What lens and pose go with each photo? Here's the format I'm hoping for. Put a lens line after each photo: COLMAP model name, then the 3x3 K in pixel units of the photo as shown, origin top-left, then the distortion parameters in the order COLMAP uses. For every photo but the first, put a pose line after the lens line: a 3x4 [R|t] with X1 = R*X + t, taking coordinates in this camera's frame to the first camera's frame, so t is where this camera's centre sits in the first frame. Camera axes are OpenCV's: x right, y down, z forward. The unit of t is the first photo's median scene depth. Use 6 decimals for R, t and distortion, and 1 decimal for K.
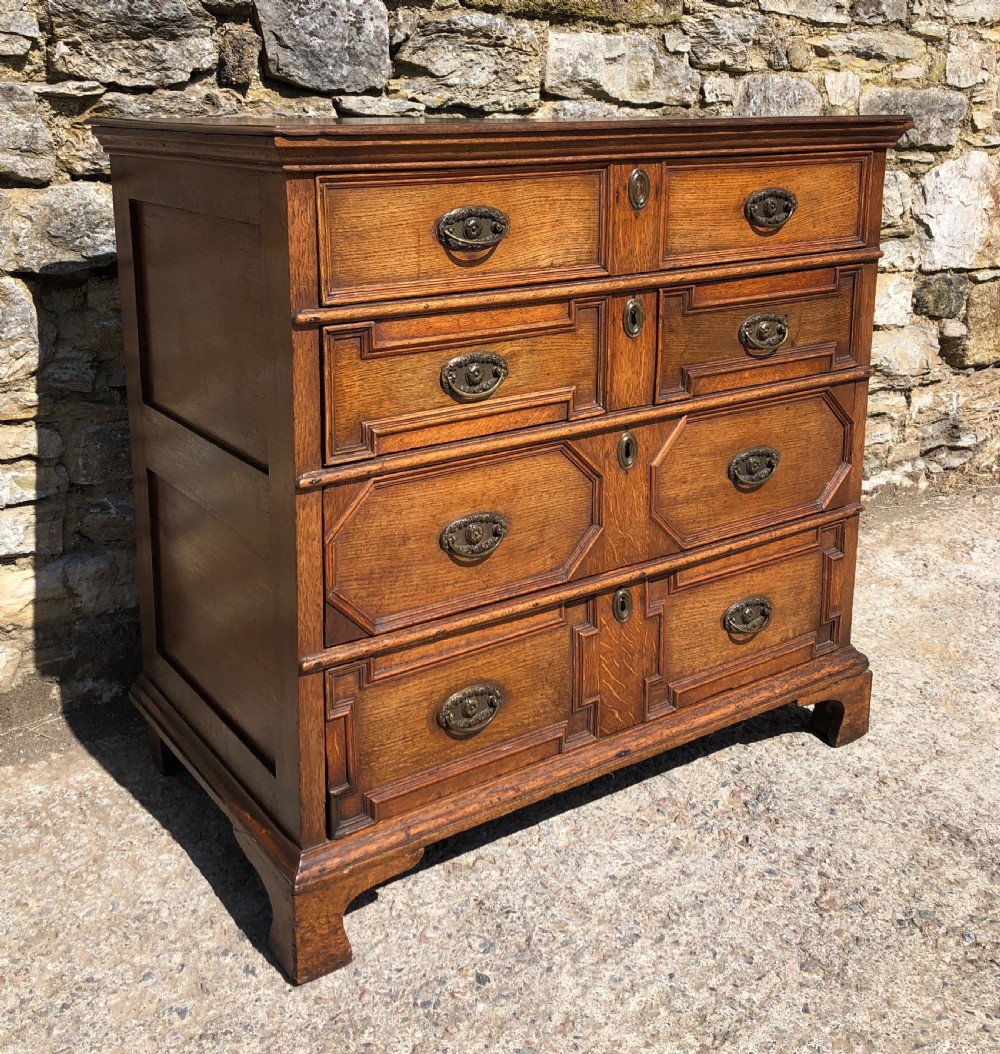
lens RADIAL K [[1220.2, 0, 464.6], [0, 1220.2, 368.2], [0, 0, 1]] dist [0.029829, 0.000000]
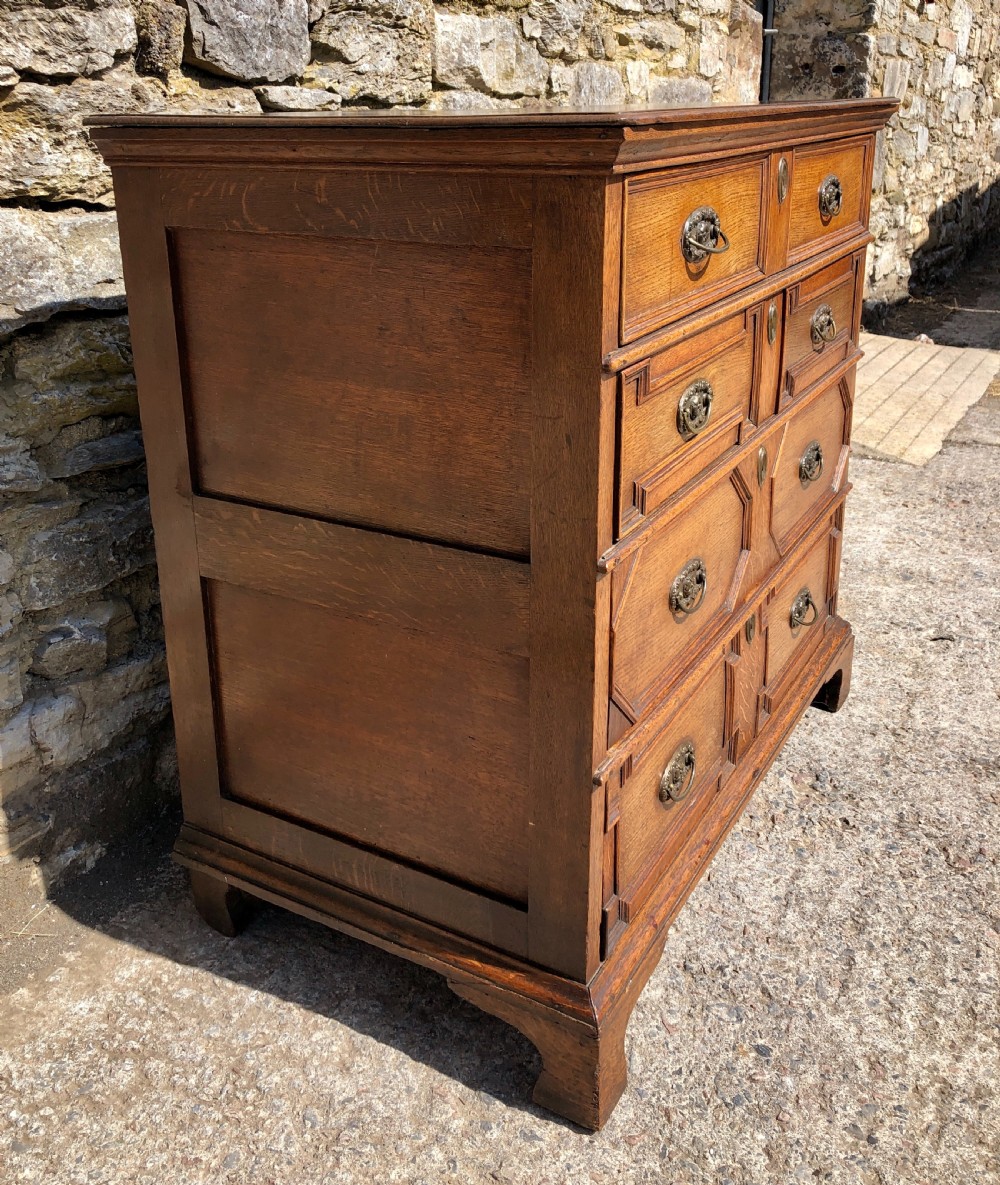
lens RADIAL K [[1156.2, 0, 487.4], [0, 1156.2, 468.1], [0, 0, 1]] dist [0.017397, 0.000000]
pose [[0.901120, -0.146610, 0.408029, -0.344378], [0.109377, 0.987525, 0.113274, -0.044369], [-0.419546, -0.057445, 0.905914, 0.233297]]
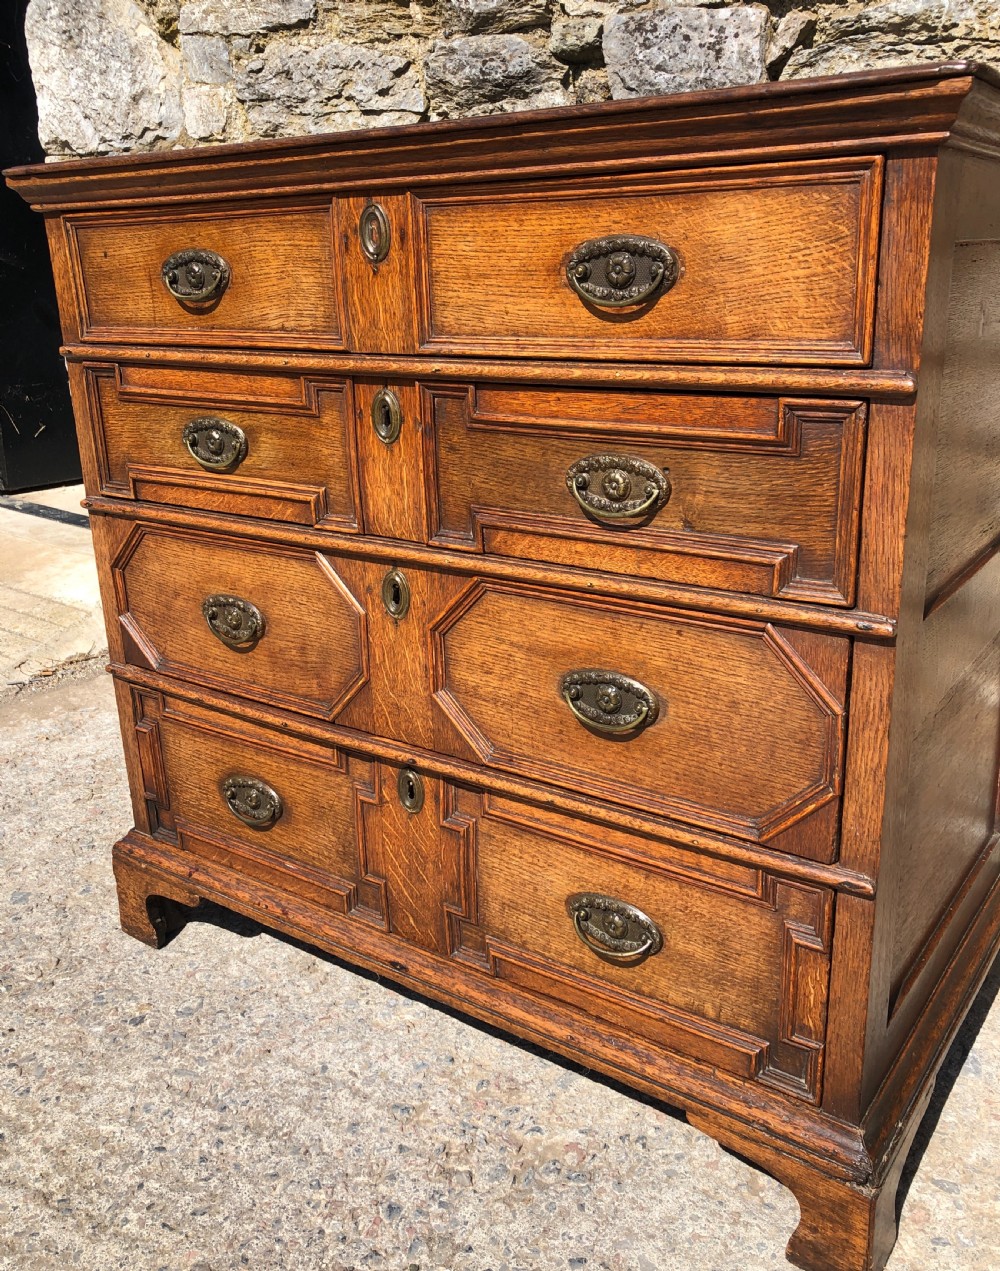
lens RADIAL K [[1117.6, 0, 507.6], [0, 1117.6, 606.3], [0, 0, 1]] dist [-0.004440, 0.032857]
pose [[0.365312, 0.274048, -0.889632, 0.643188], [-0.173359, 0.958993, 0.224228, -0.076670], [0.914600, 0.072313, 0.397840, 0.651886]]
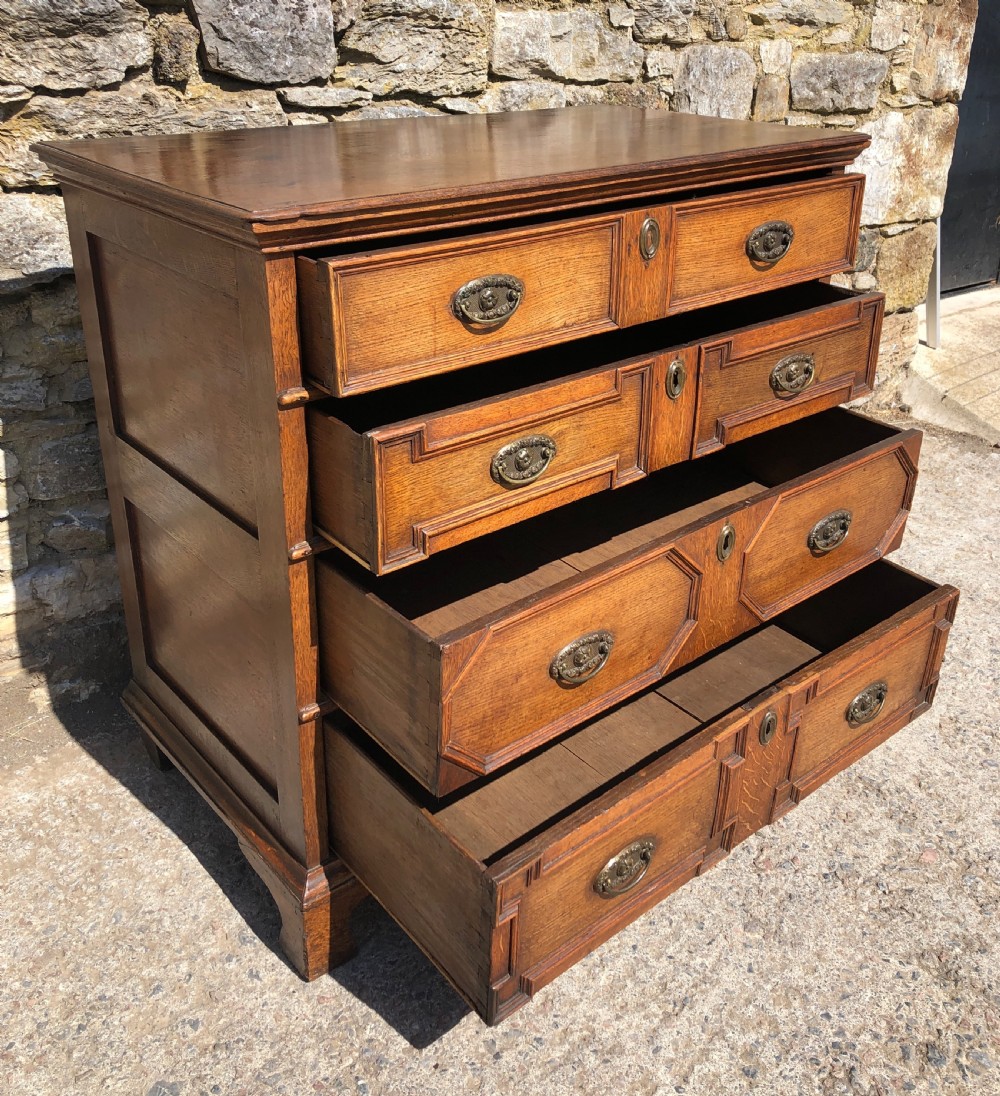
lens RADIAL K [[1140.1, 0, 533.4], [0, 1140.1, 456.8], [0, 0, 1]] dist [0.020629, 0.000000]
pose [[0.991890, -0.032073, 0.122983, -0.029622], [0.009109, 0.983087, 0.182912, -0.107508], [-0.126769, -0.180309, 0.975407, 0.046775]]
